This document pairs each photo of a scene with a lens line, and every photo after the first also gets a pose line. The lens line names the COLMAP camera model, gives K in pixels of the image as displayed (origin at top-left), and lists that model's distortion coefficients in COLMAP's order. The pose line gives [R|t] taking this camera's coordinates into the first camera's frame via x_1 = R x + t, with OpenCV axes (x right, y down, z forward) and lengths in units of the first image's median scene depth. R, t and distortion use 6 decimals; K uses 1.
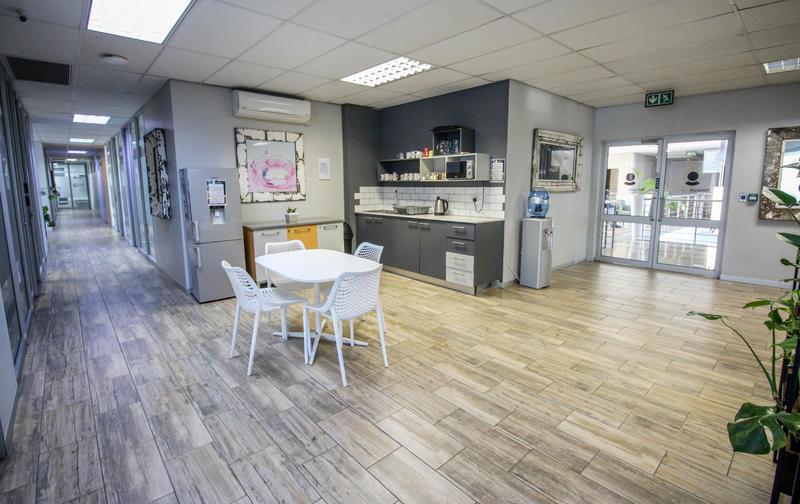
lens RADIAL K [[377.2, 0, 398.8], [0, 377.2, 234.9], [0, 0, 1]] dist [0.000875, -0.012956]
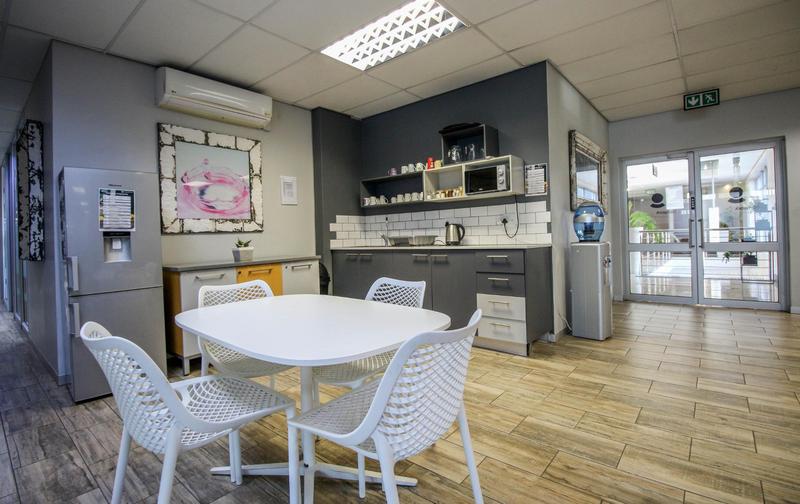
lens RADIAL K [[377.2, 0, 398.8], [0, 377.2, 234.9], [0, 0, 1]] dist [0.000875, -0.012956]
pose [[0.990173, -0.023603, 0.137844, -0.104680], [0.042749, 0.989560, -0.137635, 0.025831], [-0.133156, 0.142175, 0.980844, 0.307460]]
